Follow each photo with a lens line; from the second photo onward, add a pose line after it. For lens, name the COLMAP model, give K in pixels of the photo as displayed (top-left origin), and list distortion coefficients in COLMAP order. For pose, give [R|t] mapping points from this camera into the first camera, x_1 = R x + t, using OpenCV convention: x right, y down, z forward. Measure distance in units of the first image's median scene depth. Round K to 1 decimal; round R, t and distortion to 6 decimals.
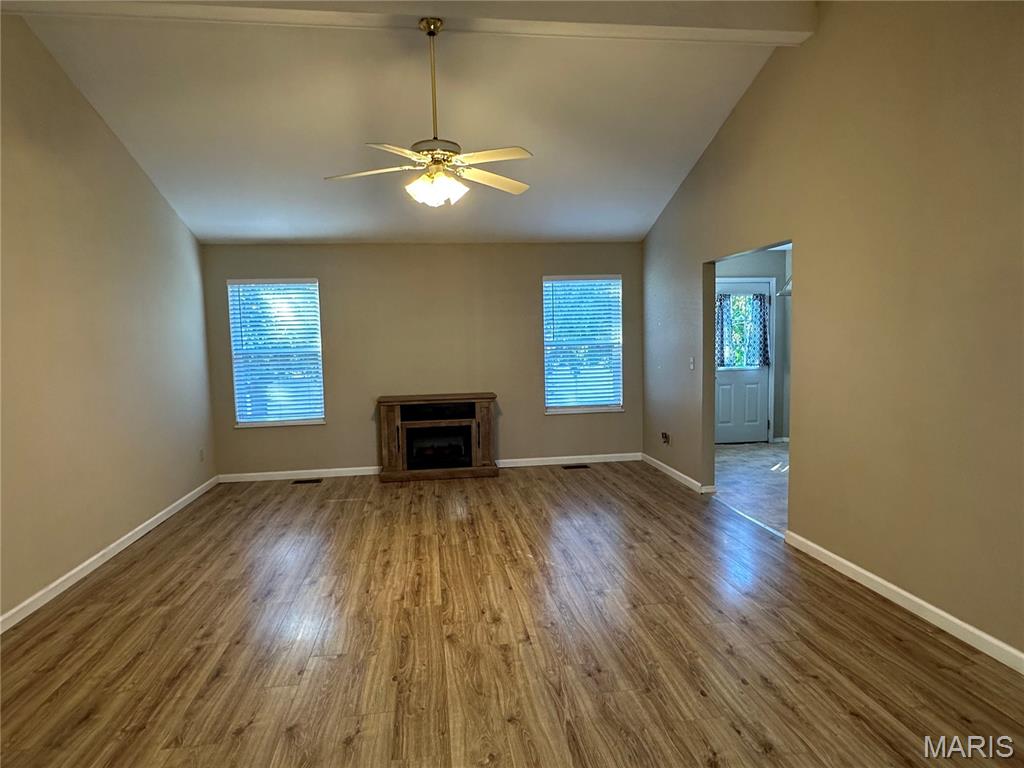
lens RADIAL K [[619.1, 0, 512.0], [0, 619.1, 384.0], [0, 0, 1]] dist [-0.001423, 0.000808]
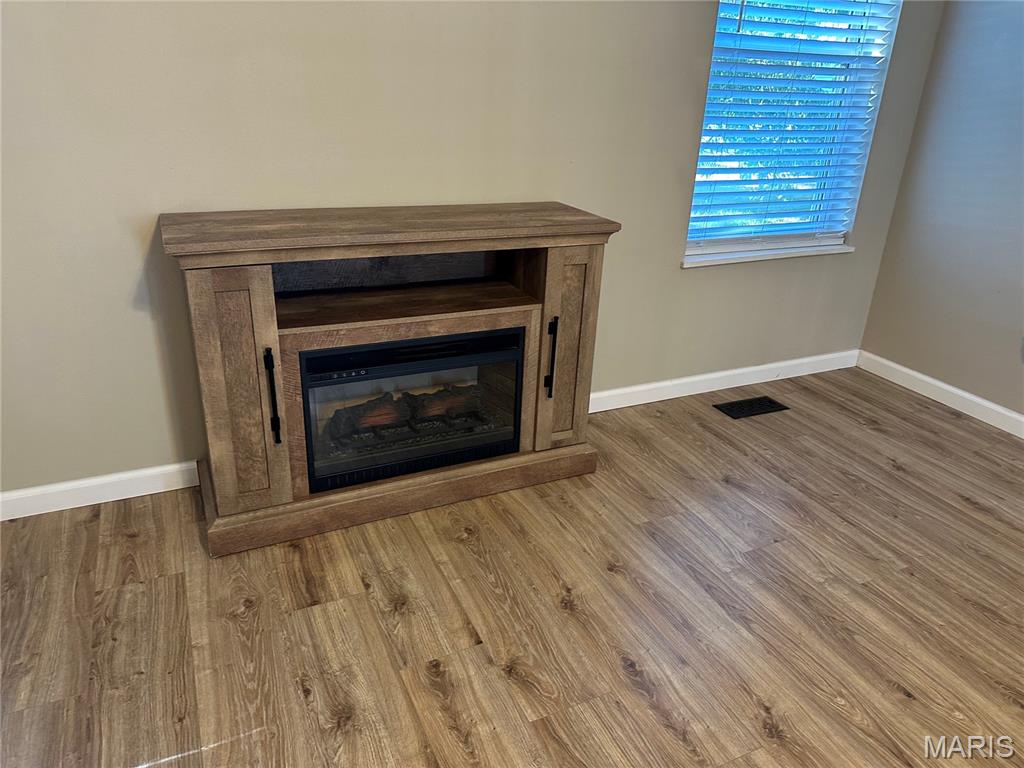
lens RADIAL K [[722.0, 0, 512.0], [0, 722.0, 384.0], [0, 0, 1]] dist [0.042049, -0.002212]
pose [[0.950141, -0.063846, 0.305215, -0.177741], [-0.038956, 0.946841, 0.319334, -0.015400], [-0.309379, -0.315302, 0.897145, 0.689227]]
